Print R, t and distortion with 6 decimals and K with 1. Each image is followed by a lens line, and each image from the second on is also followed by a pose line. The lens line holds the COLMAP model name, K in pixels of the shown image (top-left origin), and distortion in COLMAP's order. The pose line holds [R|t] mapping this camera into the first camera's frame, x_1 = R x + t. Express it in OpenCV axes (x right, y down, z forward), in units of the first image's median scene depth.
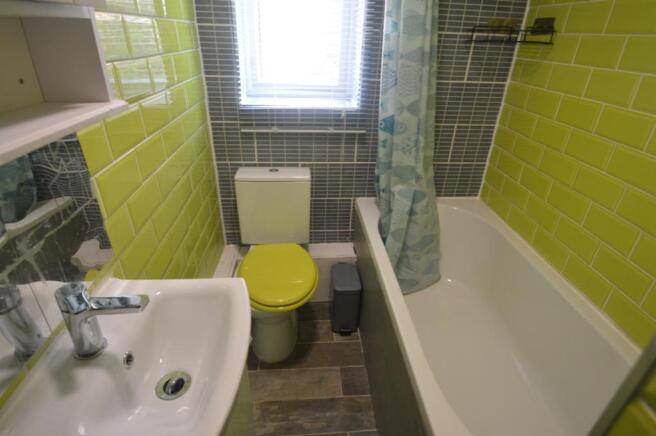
lens RADIAL K [[336.9, 0, 327.4], [0, 336.9, 211.6], [0, 0, 1]] dist [0.001958, -0.000012]
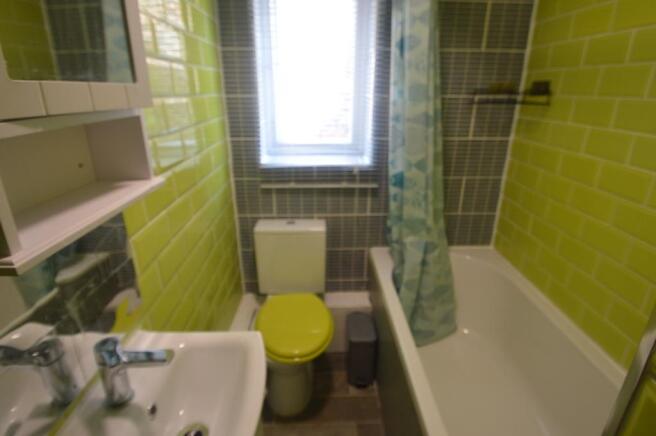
lens RADIAL K [[333.0, 0, 327.6], [0, 333.0, 215.5], [0, 0, 1]] dist [-0.007720, -0.000574]
pose [[0.998584, -0.009711, -0.052307, 0.011831], [0.003237, 0.992468, -0.122458, -0.018365], [0.053102, 0.122115, 0.991094, -0.036230]]
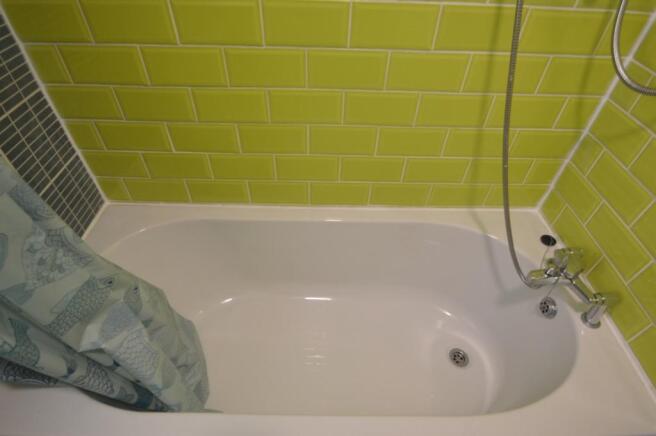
lens RADIAL K [[333.0, 0, 327.6], [0, 333.0, 215.5], [0, 0, 1]] dist [-0.007720, -0.000574]
pose [[0.070482, -0.718676, 0.691764, 0.054371], [0.447995, 0.642421, 0.621768, -0.291436], [-0.891253, 0.266084, 0.367242, 0.565443]]
